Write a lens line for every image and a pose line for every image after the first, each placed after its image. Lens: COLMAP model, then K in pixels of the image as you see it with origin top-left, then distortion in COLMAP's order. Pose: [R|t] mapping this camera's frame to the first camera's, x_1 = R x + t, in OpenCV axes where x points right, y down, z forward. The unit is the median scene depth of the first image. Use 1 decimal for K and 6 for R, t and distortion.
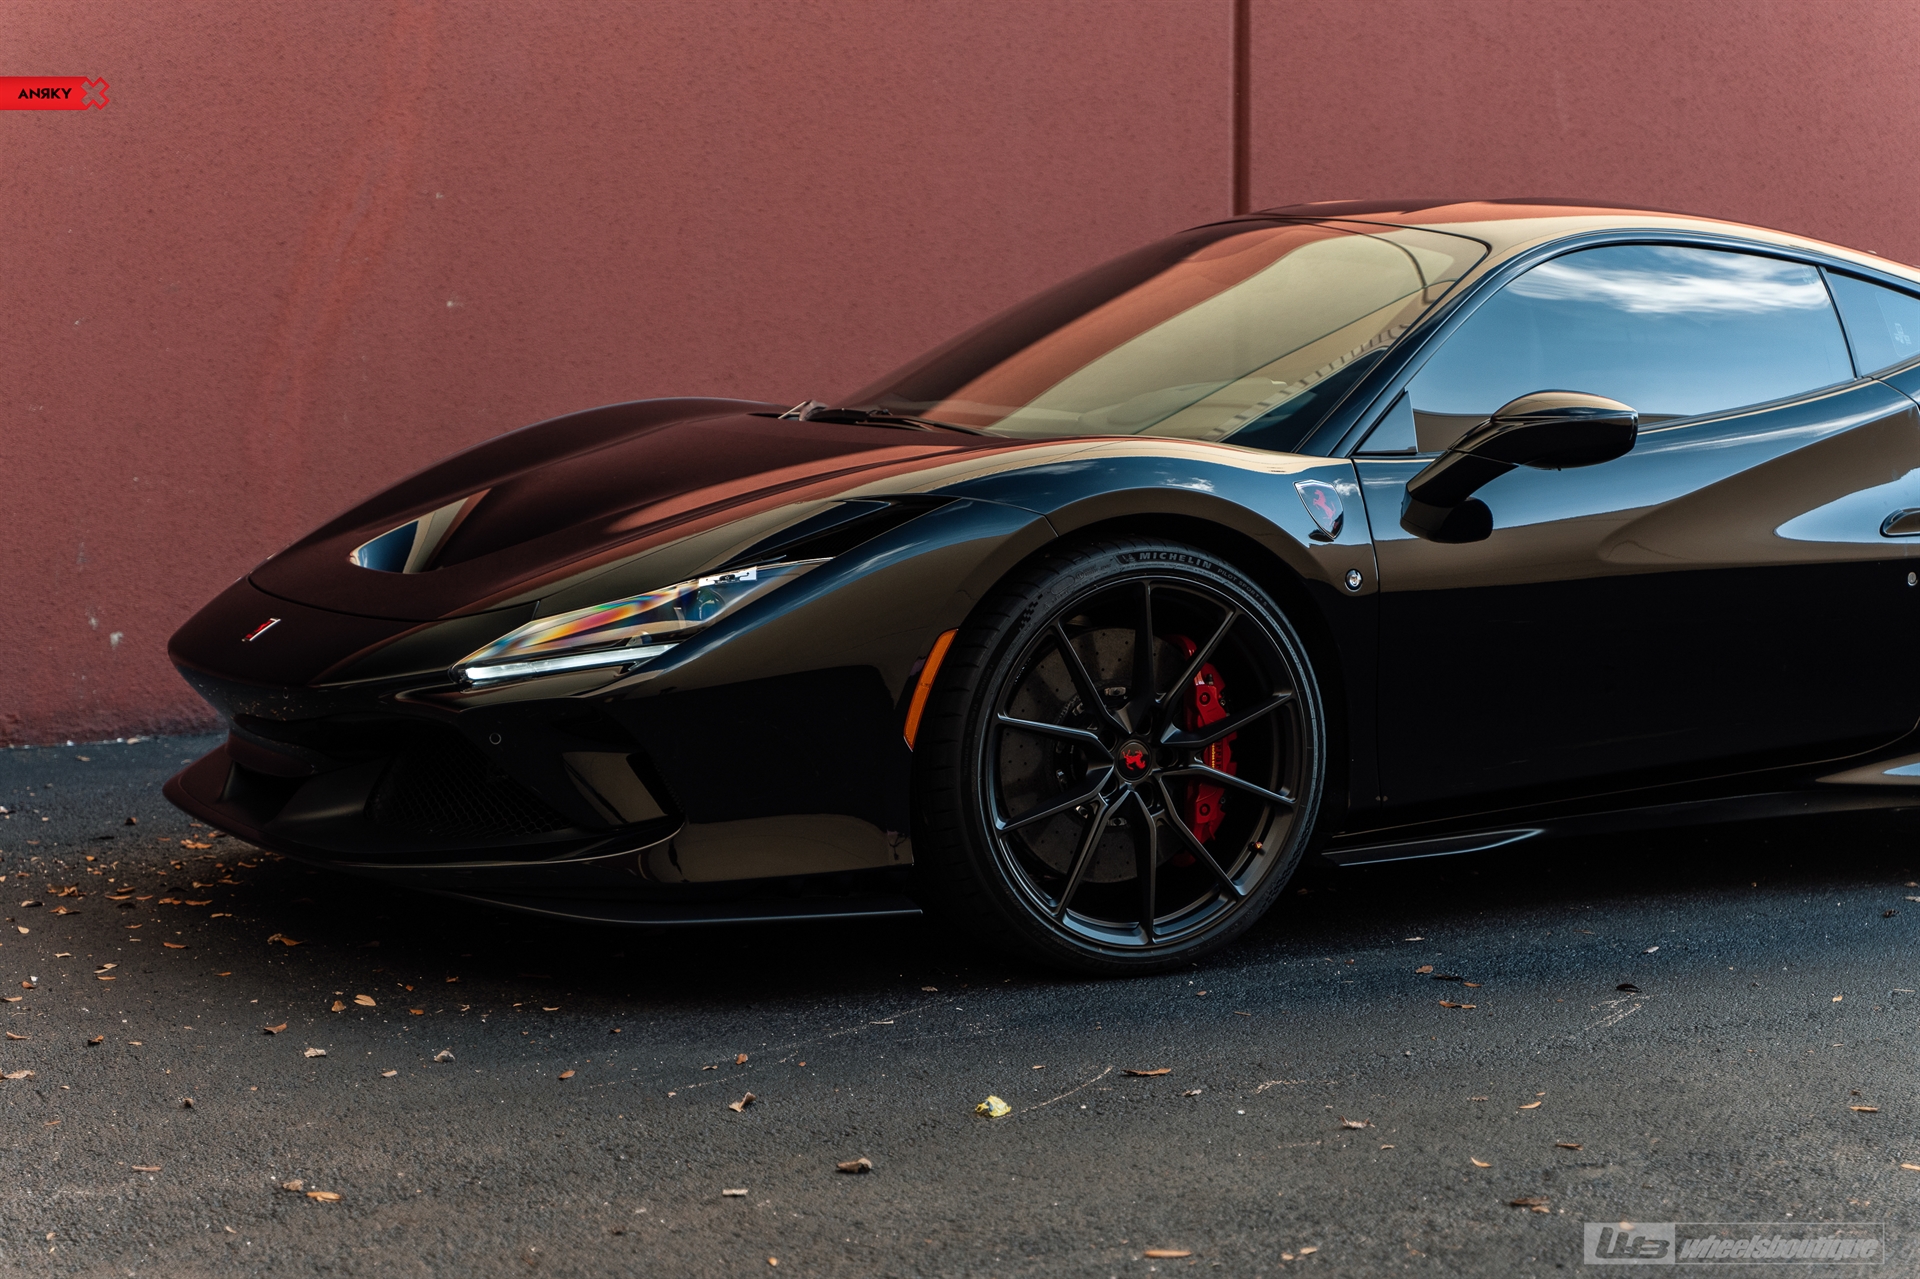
lens RADIAL K [[3516.3, 0, 959.2], [0, 3516.3, 667.9], [0, 0, 1]] dist [0.001990, -0.180606]
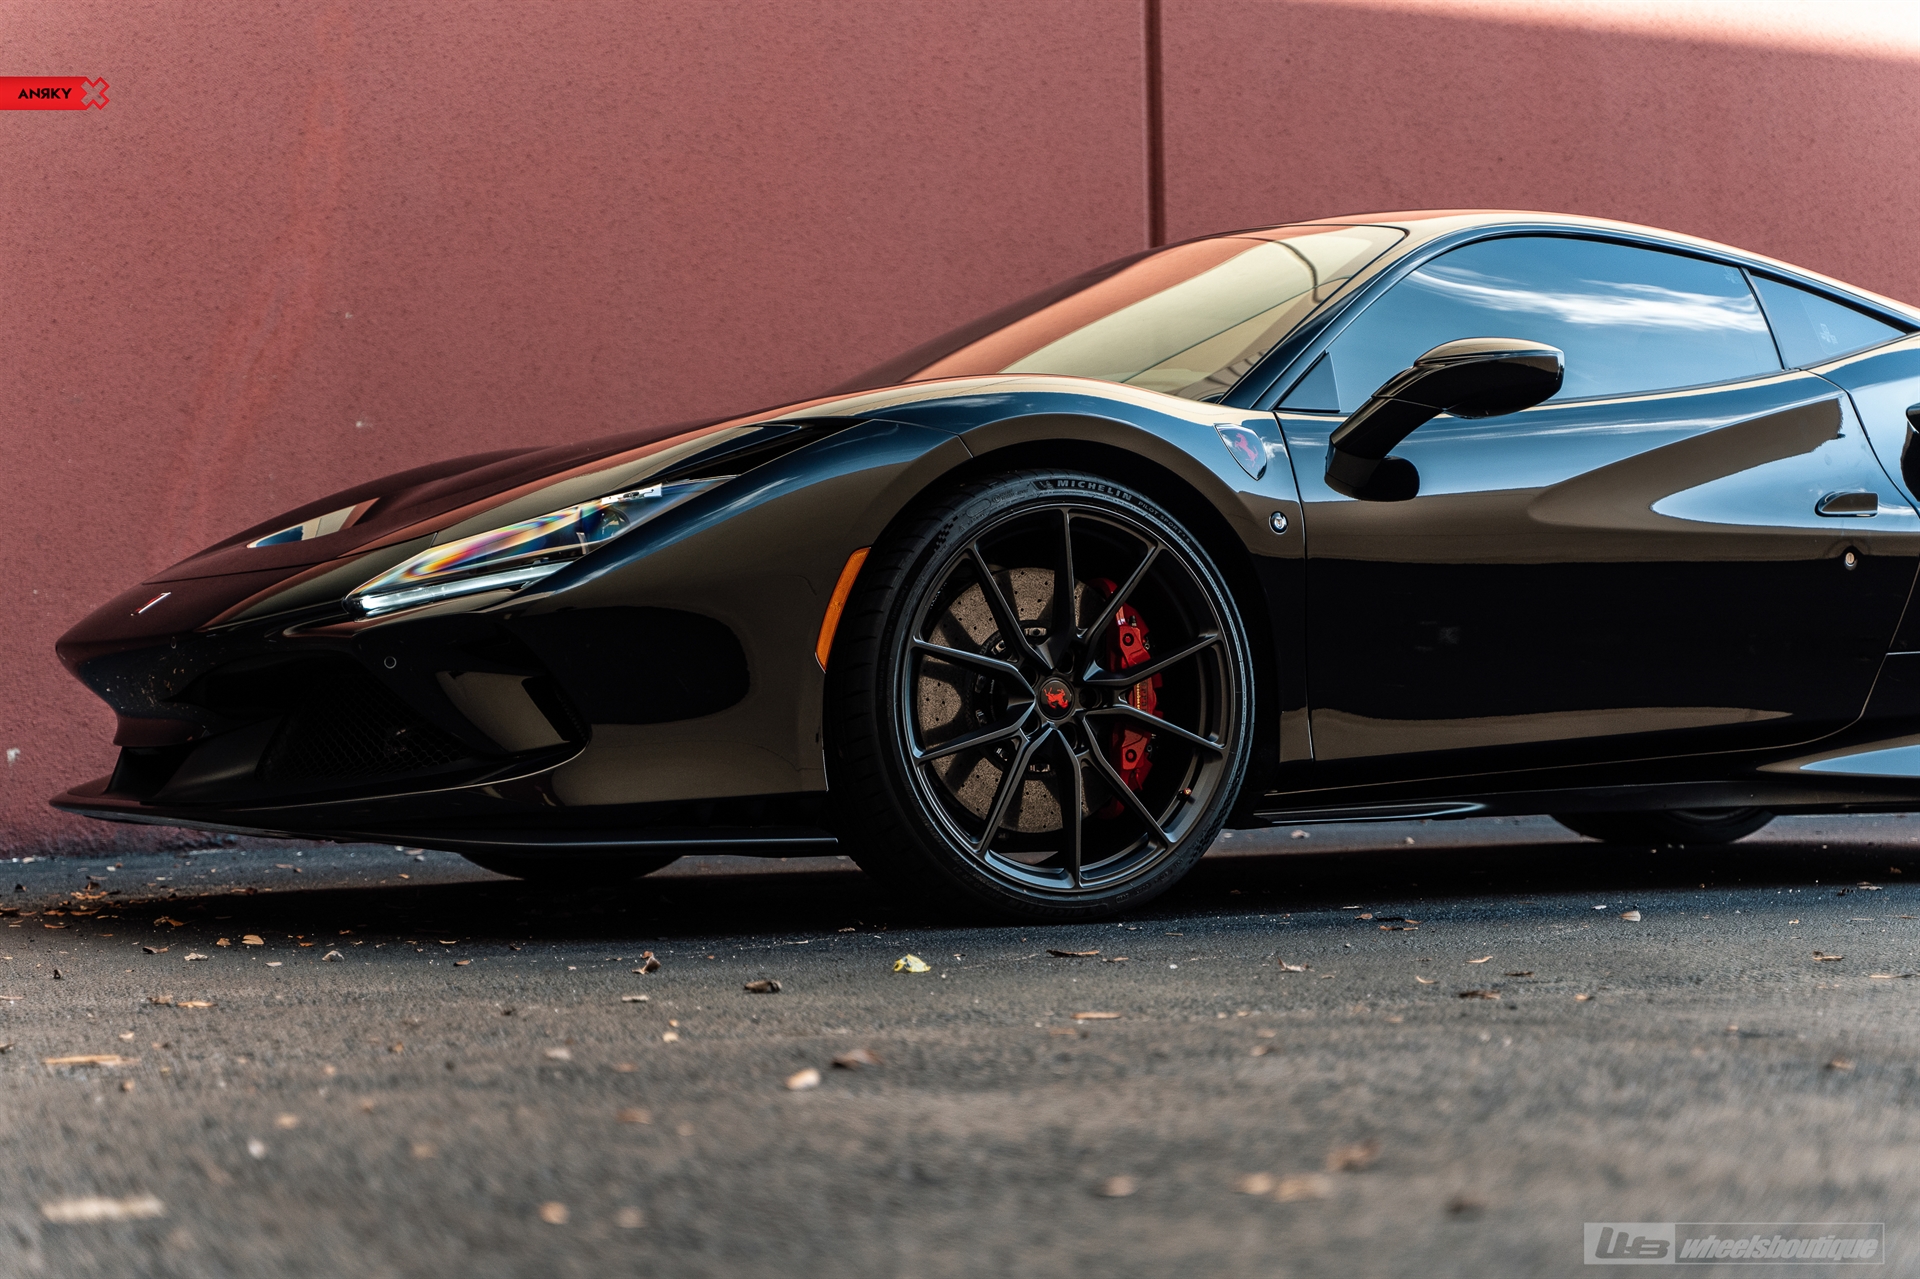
lens RADIAL K [[3516.3, 0, 959.2], [0, 3516.3, 667.9], [0, 0, 1]] dist [0.001990, -0.180606]
pose [[0.999688, -0.015052, 0.019945, 0.003798], [0.017367, 0.992441, -0.121486, 0.127828], [-0.017966, 0.121795, 0.992393, 0.040178]]
